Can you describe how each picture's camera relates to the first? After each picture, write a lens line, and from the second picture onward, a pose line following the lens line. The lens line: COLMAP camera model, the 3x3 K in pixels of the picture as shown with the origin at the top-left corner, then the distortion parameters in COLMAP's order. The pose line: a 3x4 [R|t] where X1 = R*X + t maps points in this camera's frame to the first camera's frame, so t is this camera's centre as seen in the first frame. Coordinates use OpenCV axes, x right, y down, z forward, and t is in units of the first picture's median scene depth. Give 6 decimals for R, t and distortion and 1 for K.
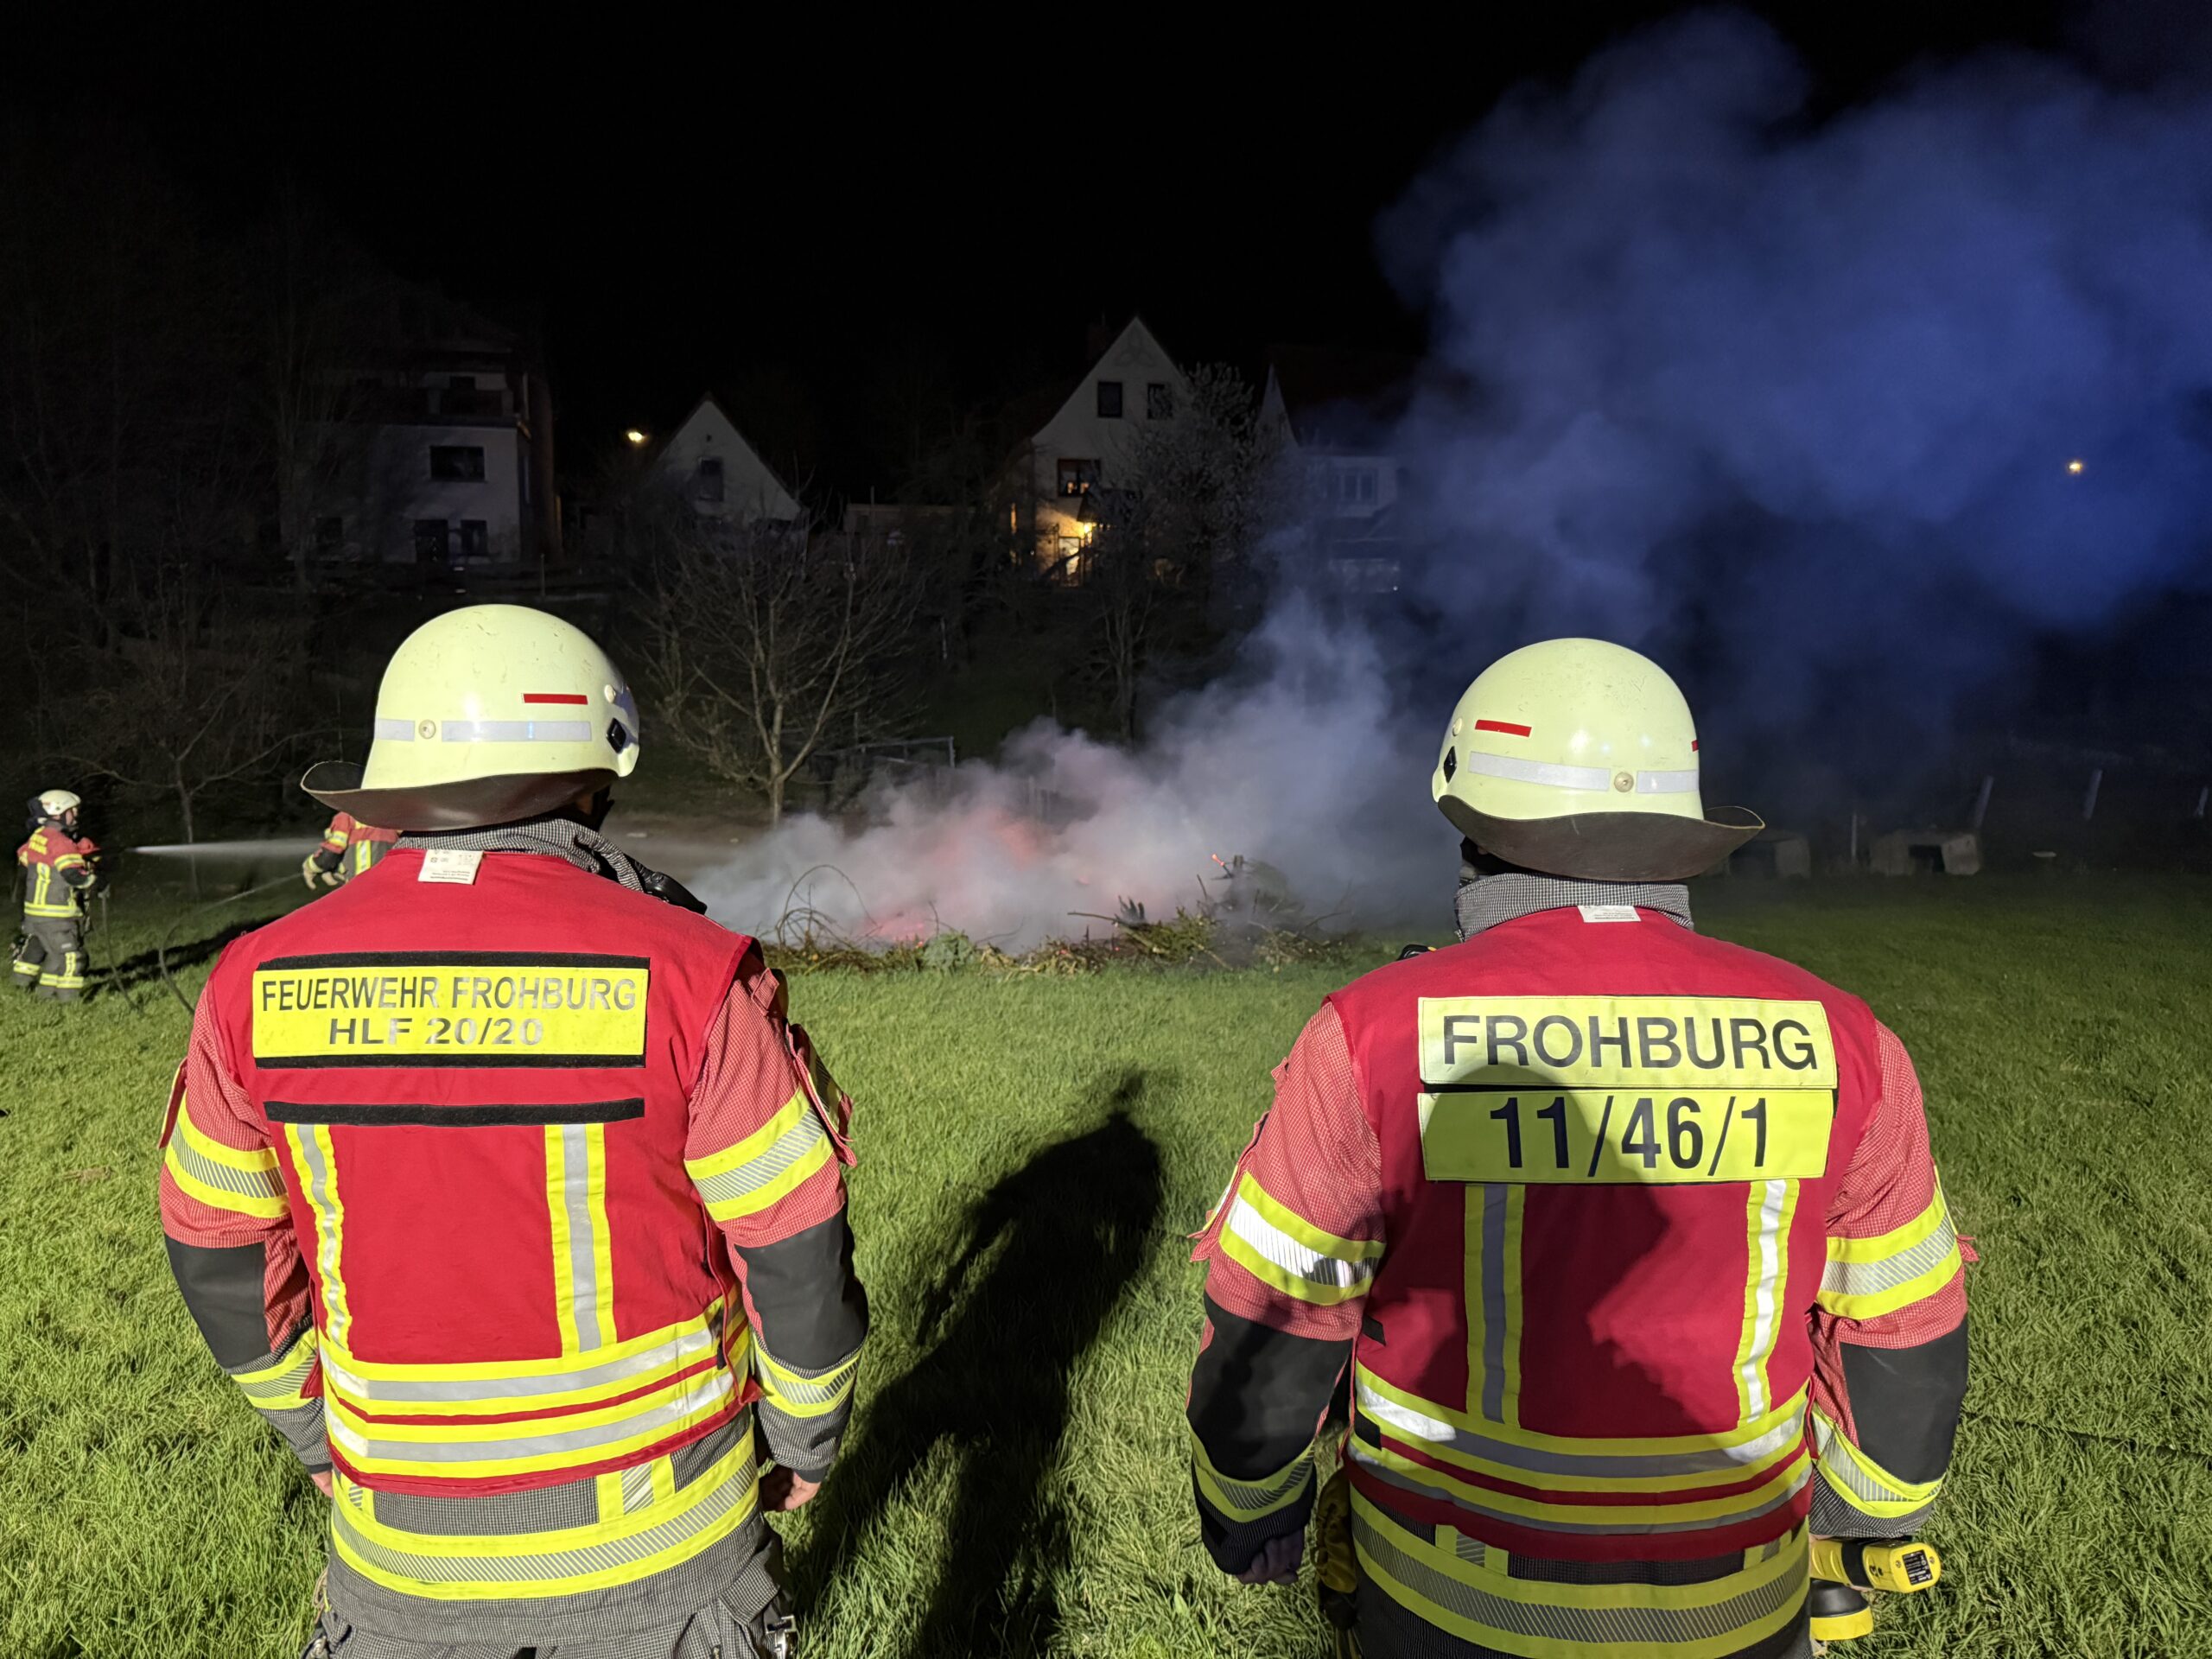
lens RADIAL K [[1525.4, 0, 1087.3], [0, 1525.4, 841.9], [0, 0, 1]] dist [0.010367, -0.016954]
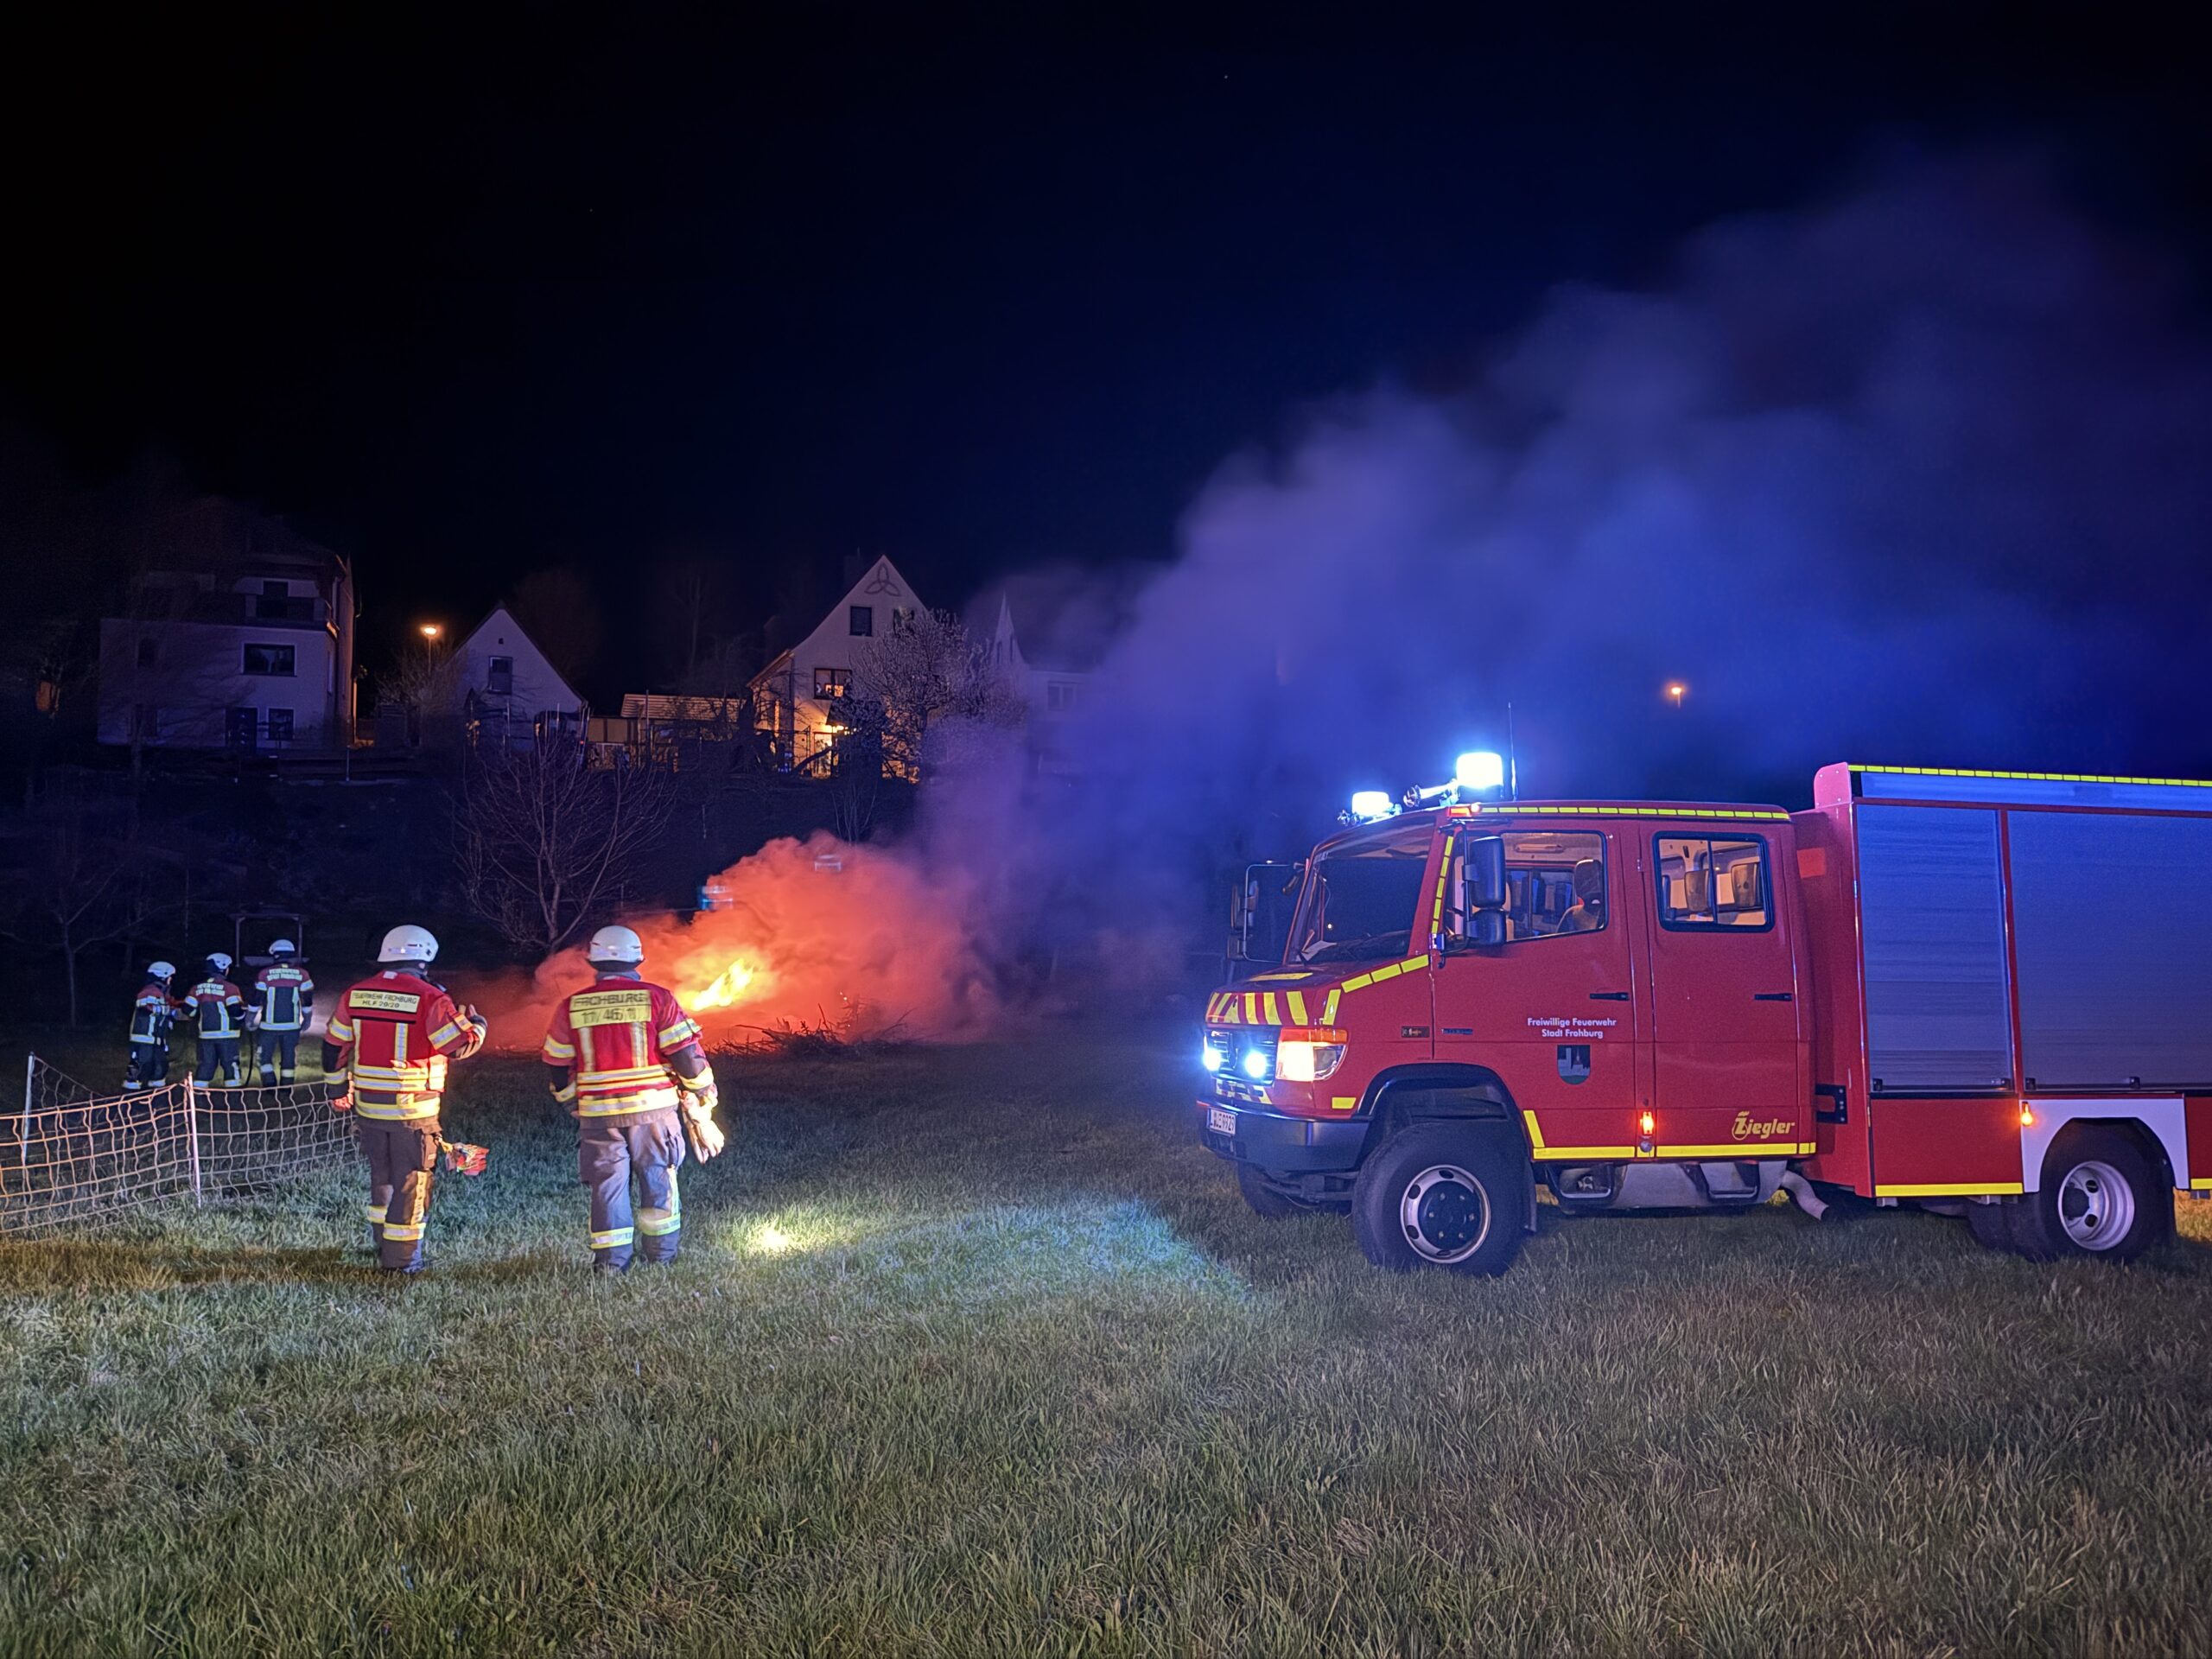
lens RADIAL K [[1525.4, 0, 1107.1], [0, 1525.4, 826.2], [0, 0, 1]] dist [0.010367, -0.016954]
pose [[0.988478, 0.021375, 0.149846, 0.035524], [-0.003553, 0.992983, -0.118207, 0.006352], [-0.151321, 0.116313, 0.981618, -0.194364]]
